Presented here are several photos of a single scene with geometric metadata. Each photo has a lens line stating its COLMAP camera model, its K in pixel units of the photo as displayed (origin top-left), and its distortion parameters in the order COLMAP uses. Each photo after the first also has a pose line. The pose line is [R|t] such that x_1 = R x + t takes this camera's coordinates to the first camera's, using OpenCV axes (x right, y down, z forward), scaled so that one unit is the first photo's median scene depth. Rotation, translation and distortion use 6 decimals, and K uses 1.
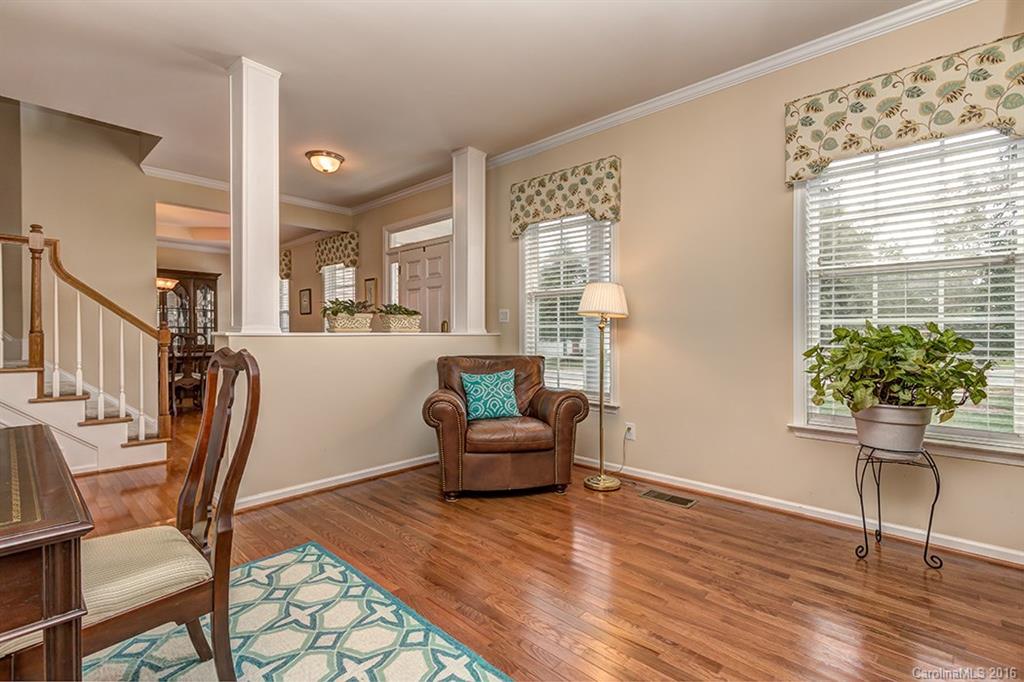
lens RADIAL K [[476.4, 0, 516.8], [0, 476.4, 334.2], [0, 0, 1]] dist [0.015833, -0.000348]
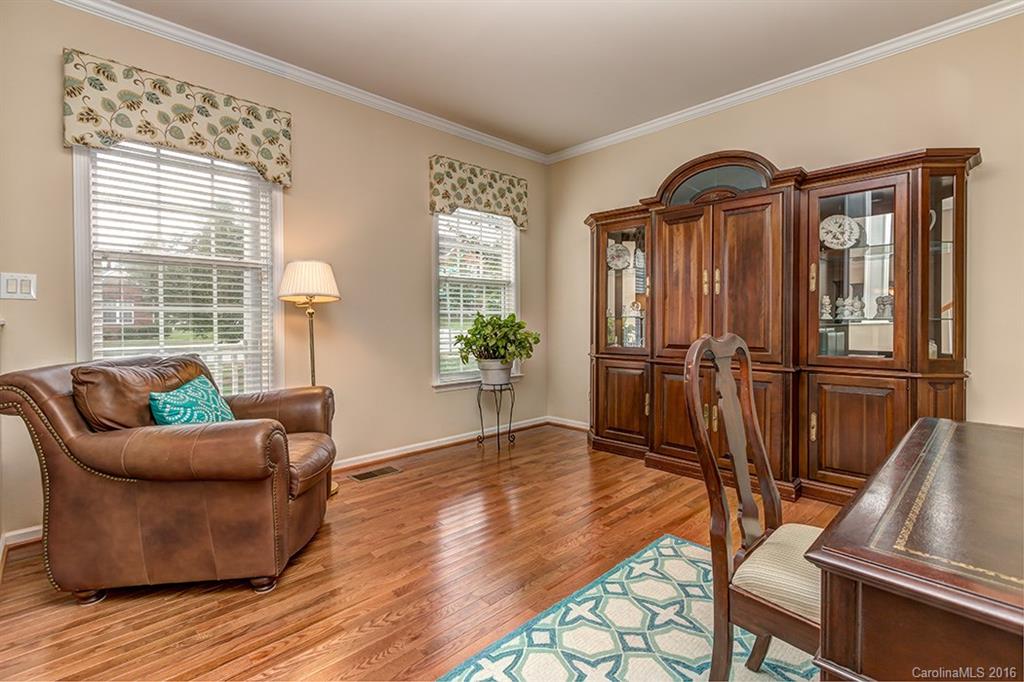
lens RADIAL K [[452.0, 0, 523.3], [0, 452.0, 331.7], [0, 0, 1]] dist [-0.010723, -0.000074]
pose [[0.056700, -0.025243, 0.998072, -0.577863], [0.007239, 0.999664, 0.024872, 0.001703], [-0.998365, 0.005815, 0.056864, 0.527438]]
